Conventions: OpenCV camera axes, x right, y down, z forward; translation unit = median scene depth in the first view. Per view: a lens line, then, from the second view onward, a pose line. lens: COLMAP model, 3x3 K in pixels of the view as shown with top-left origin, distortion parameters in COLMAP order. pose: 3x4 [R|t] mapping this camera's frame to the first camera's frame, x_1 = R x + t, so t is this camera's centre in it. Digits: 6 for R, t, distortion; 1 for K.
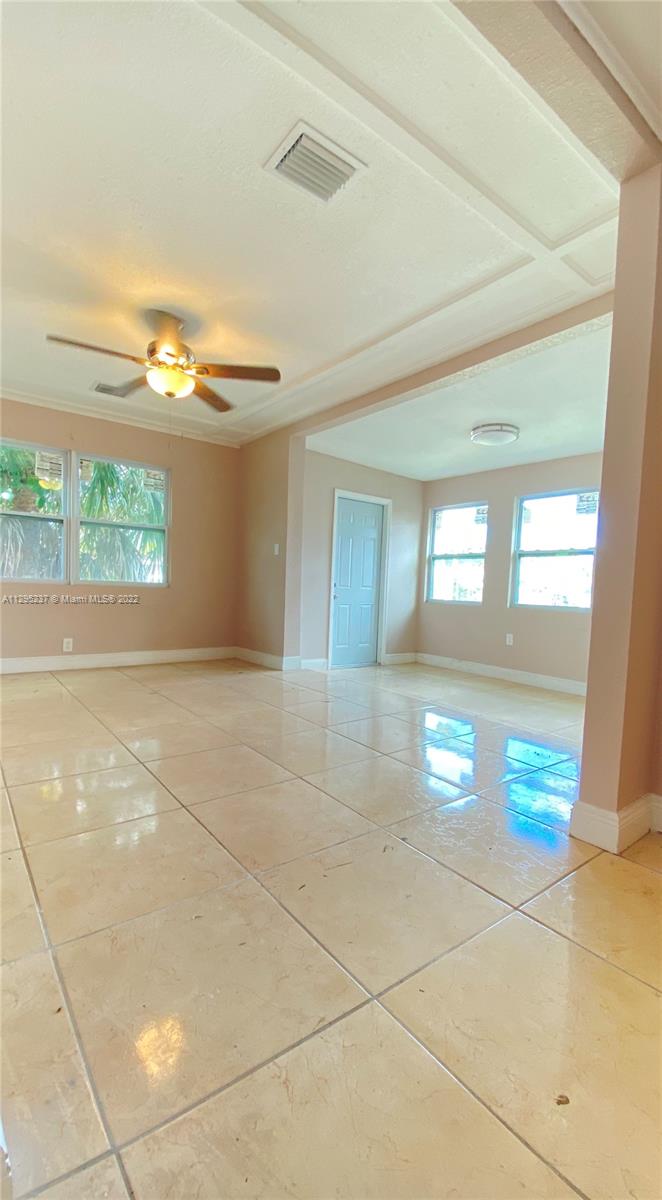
lens RADIAL K [[499.6, 0, 317.6], [0, 499.6, 616.5], [0, 0, 1]] dist [0.018788, -0.000046]
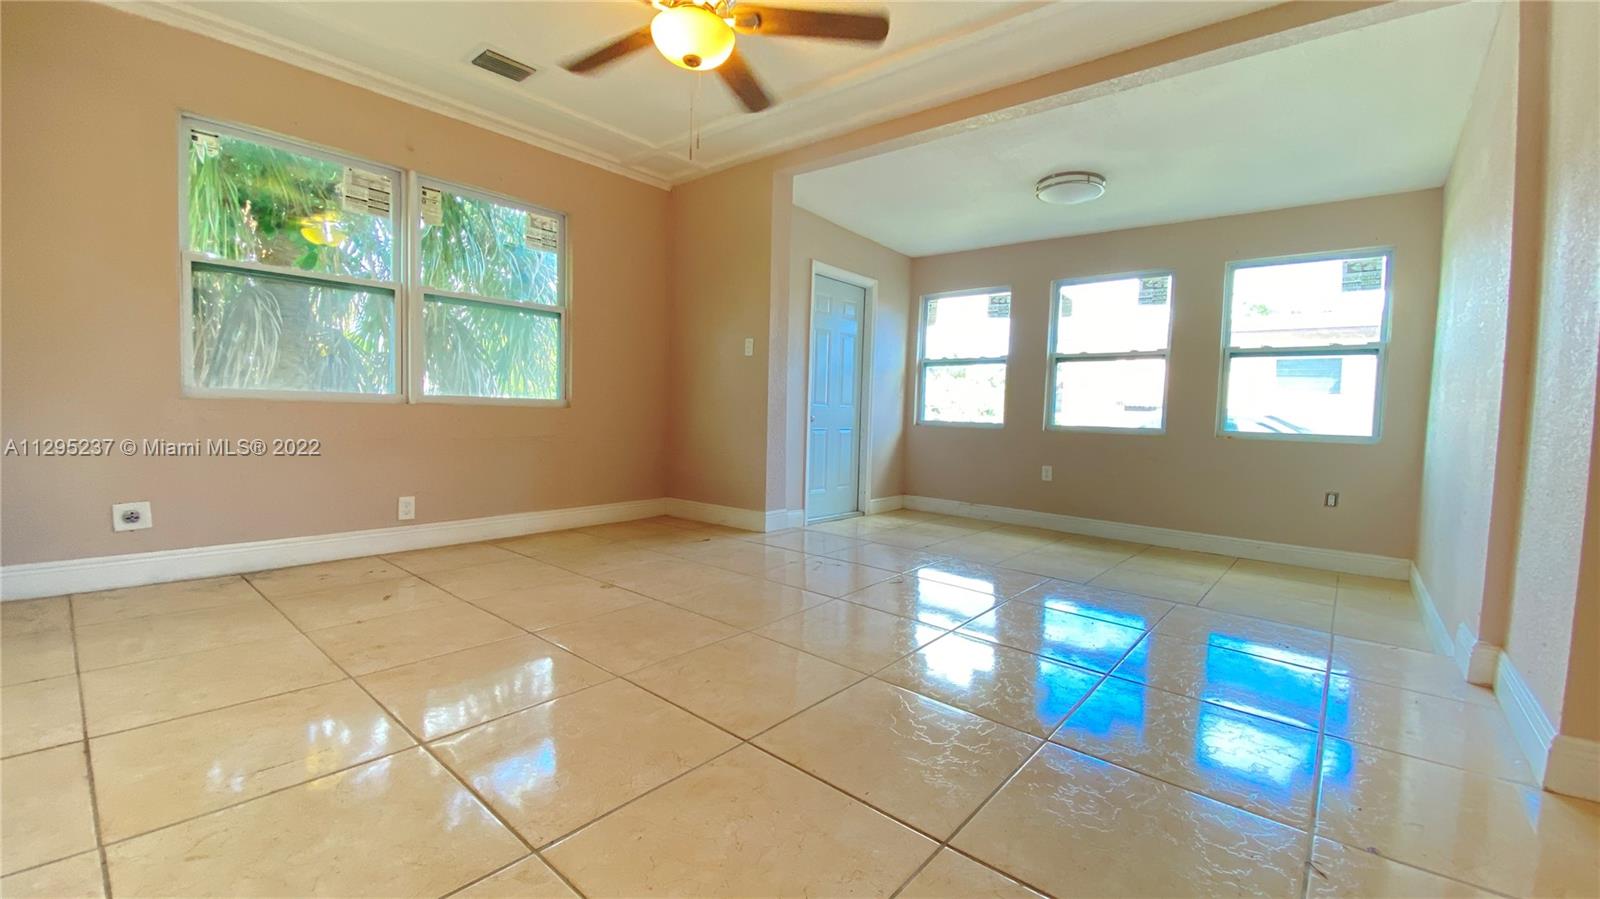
lens RADIAL K [[647.1, 0, 800.0], [0, 647.1, 449.5], [0, 0, 1]] dist [0.015573, -0.020808]
pose [[0.974458, -0.023516, 0.223336, -0.195804], [0.021789, 0.999711, 0.010191, -0.007194], [-0.223511, -0.005065, 0.974688, 0.151831]]
